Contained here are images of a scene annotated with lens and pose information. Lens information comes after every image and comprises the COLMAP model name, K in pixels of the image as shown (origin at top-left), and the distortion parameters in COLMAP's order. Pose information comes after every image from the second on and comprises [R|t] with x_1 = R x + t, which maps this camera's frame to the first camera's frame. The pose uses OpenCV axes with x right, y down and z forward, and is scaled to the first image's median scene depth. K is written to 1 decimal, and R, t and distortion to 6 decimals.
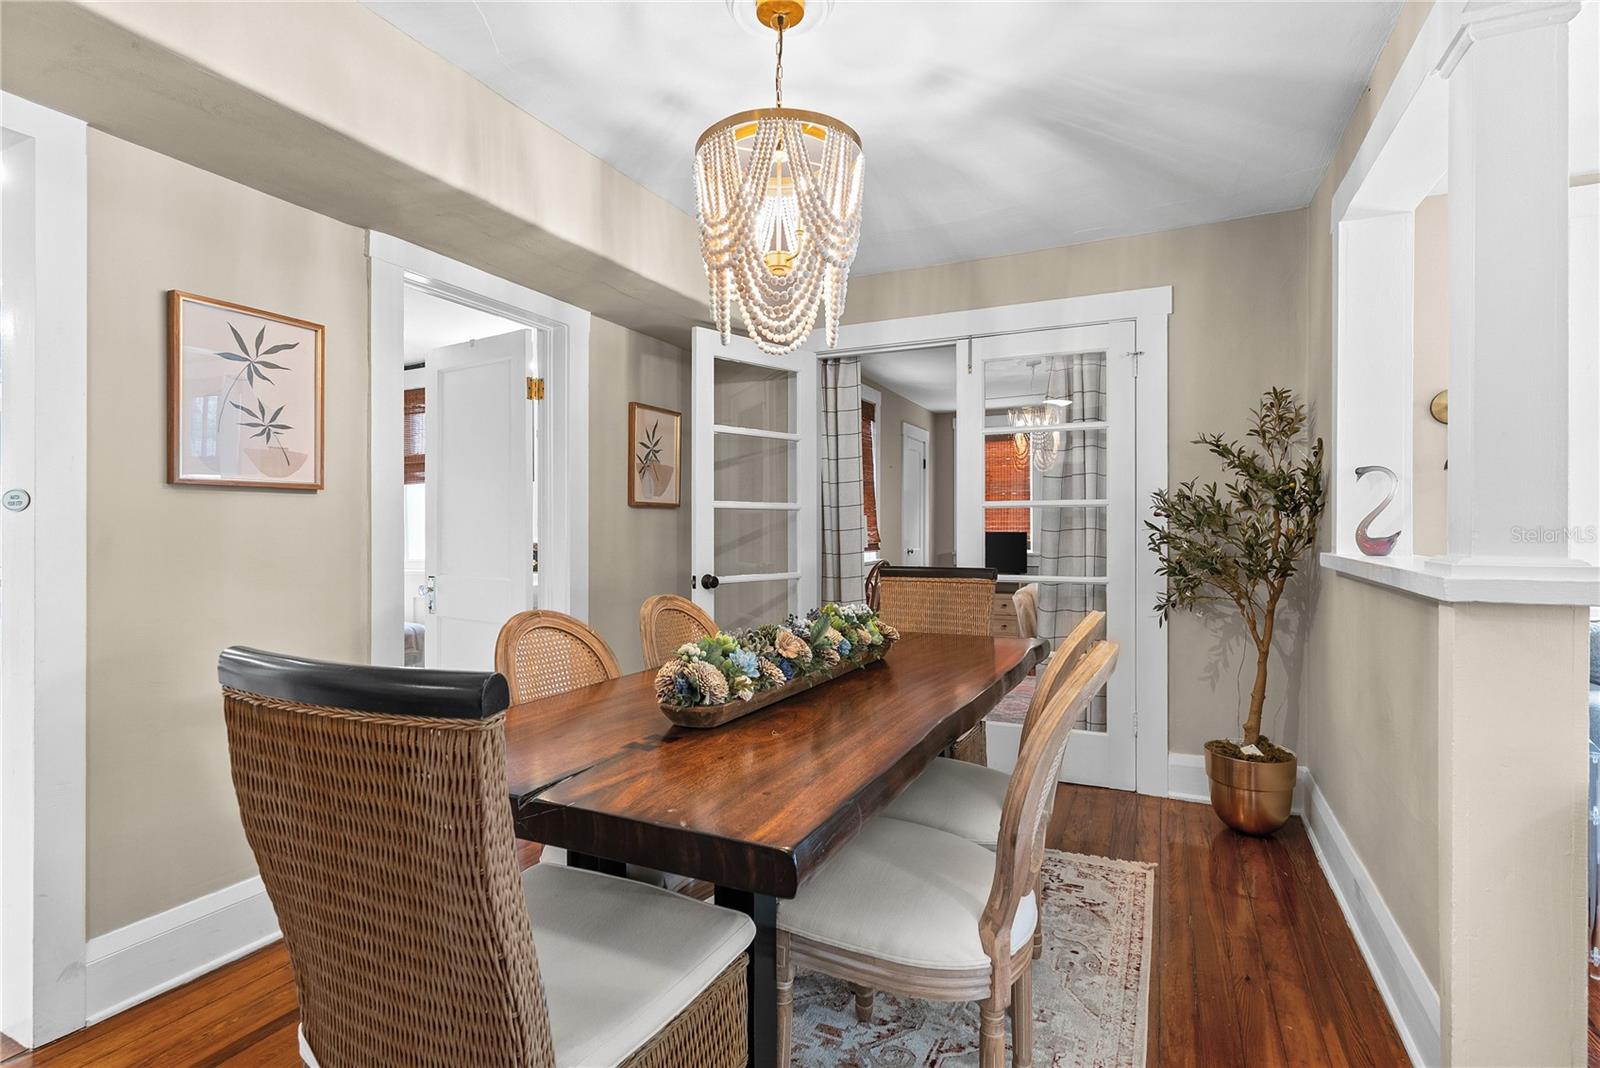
lens RADIAL K [[776.9, 0, 795.9], [0, 776.9, 526.1], [0, 0, 1]] dist [0.009388, 0.000572]
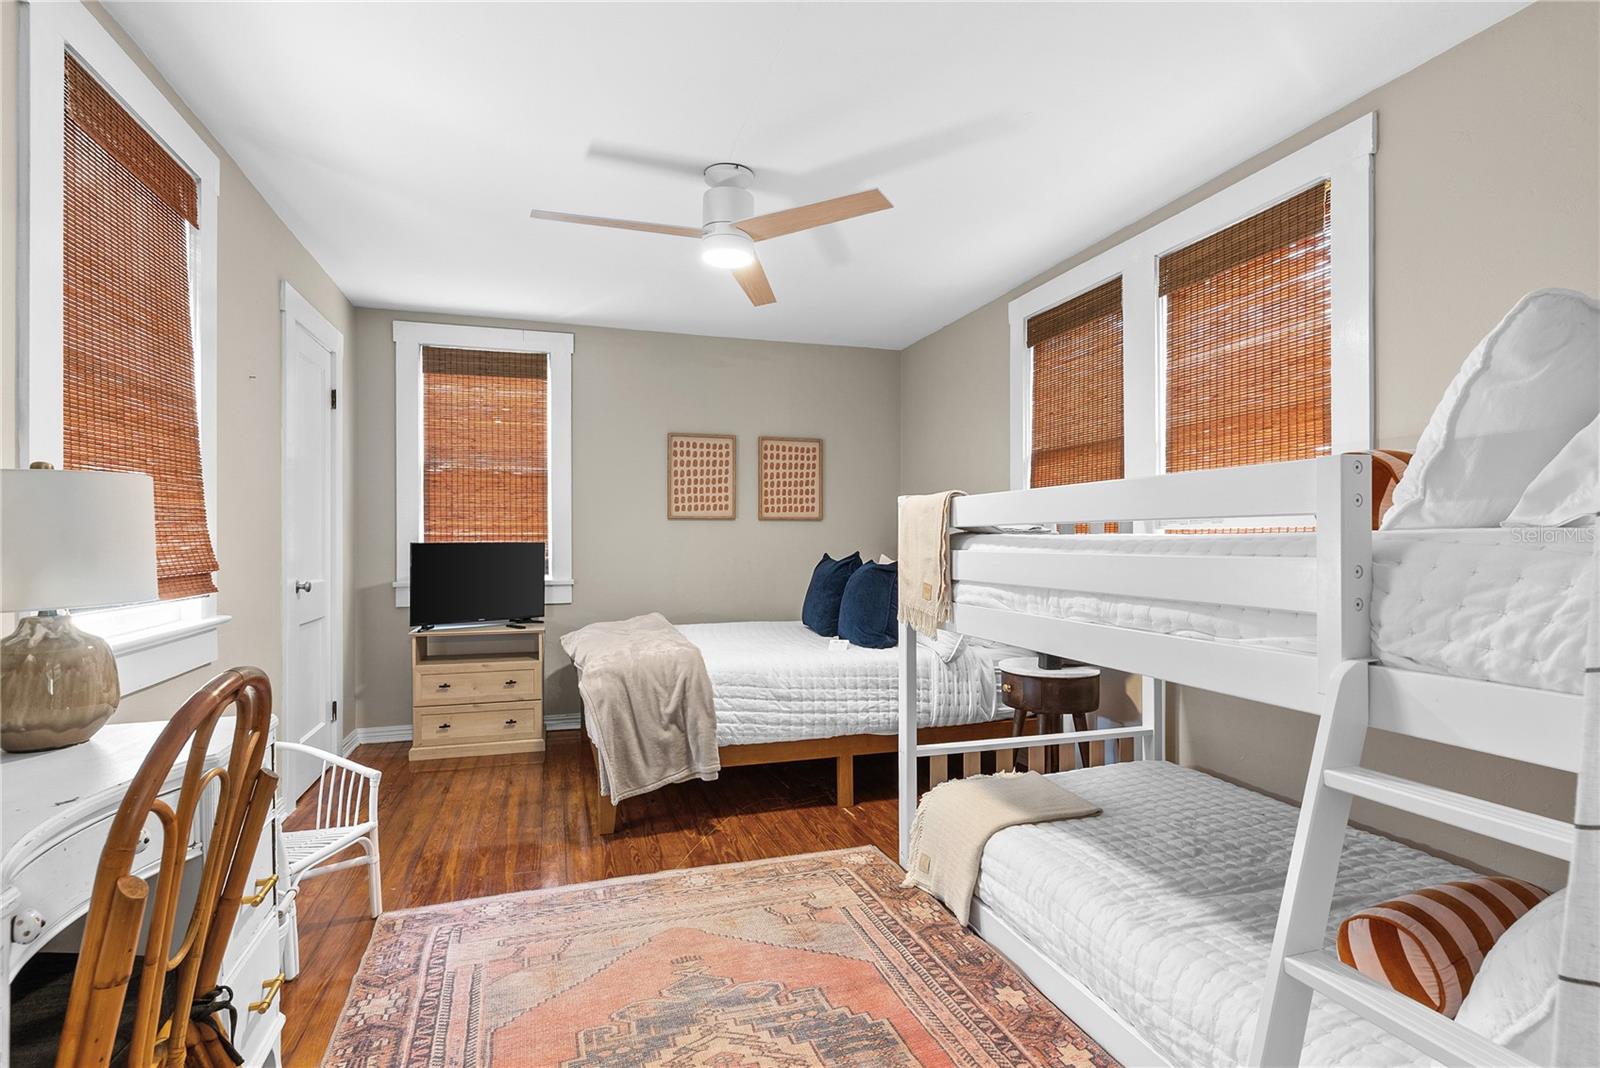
lens RADIAL K [[776.9, 0, 797.7], [0, 776.9, 539.8], [0, 0, 1]] dist [0.009388, 0.000572]
pose [[0.734471, 0.006877, 0.678606, 0.052434], [-0.007105, 0.999972, -0.002444, 0.005695], [-0.678603, -0.003026, 0.734499, 0.468179]]
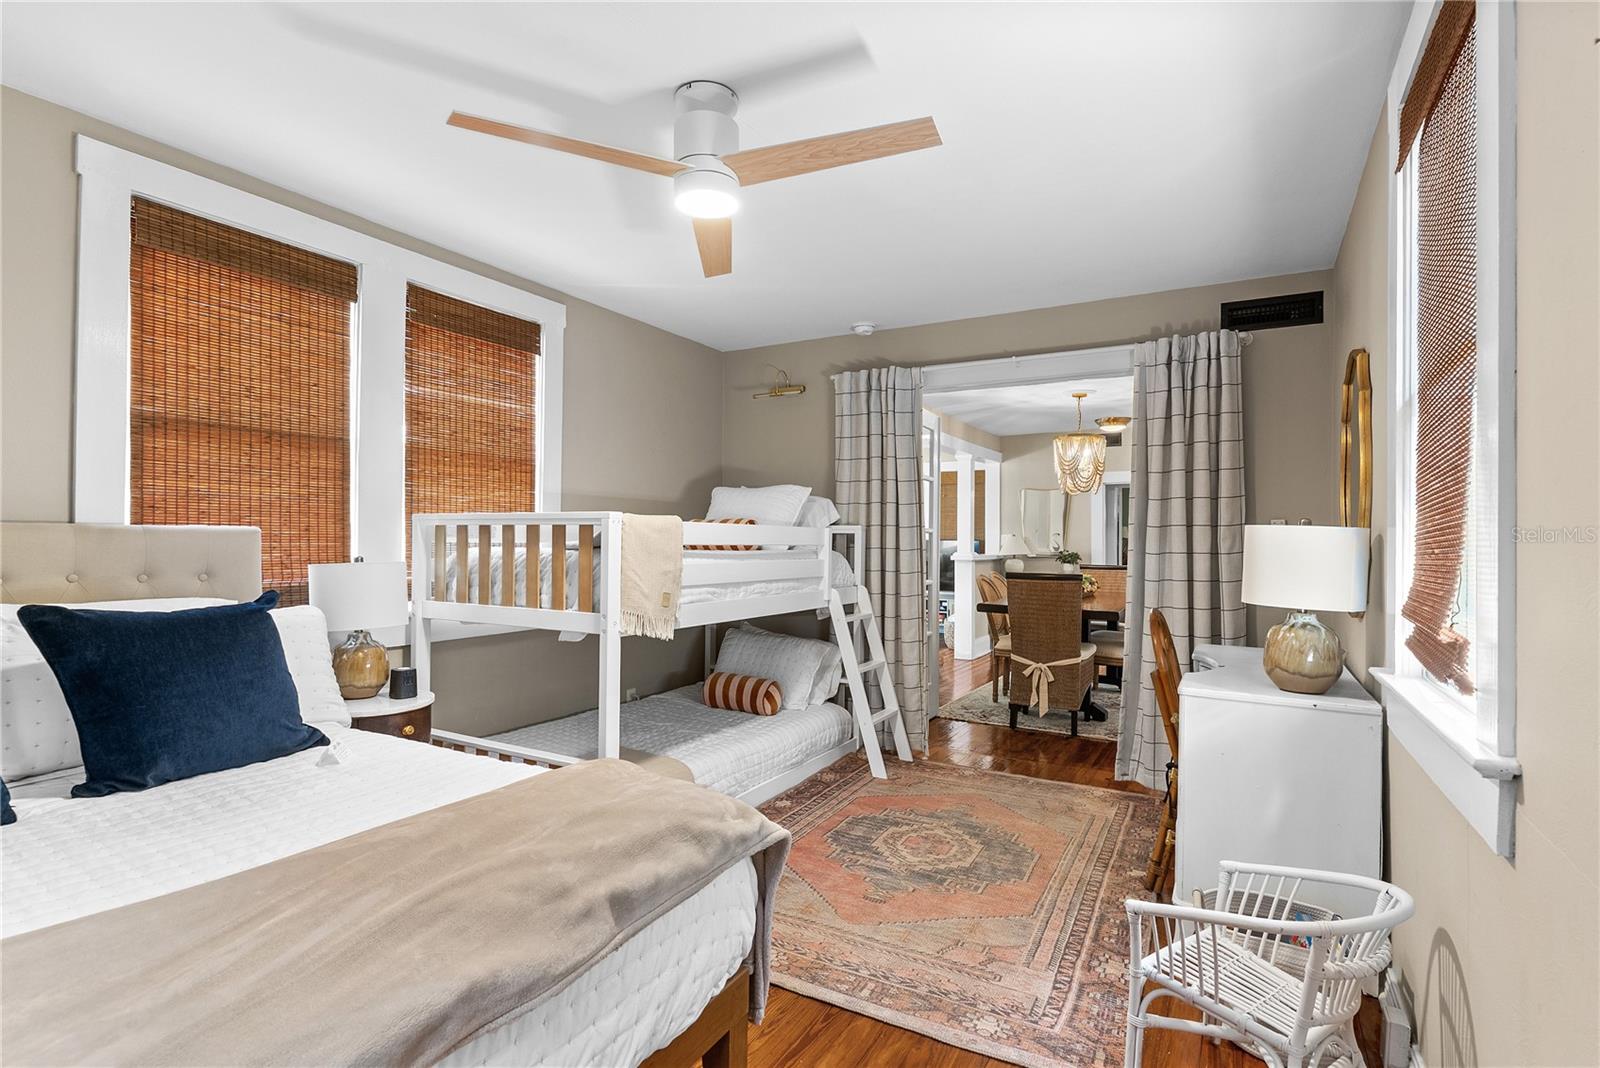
lens RADIAL K [[776.9, 0, 799.0], [0, 776.9, 536.1], [0, 0, 1]] dist [0.009388, 0.000572]
pose [[-0.996688, -0.001687, 0.081308, 0.181150], [-0.002819, 0.999901, -0.013806, 0.001433], [-0.081276, -0.013990, -0.996593, 0.915525]]
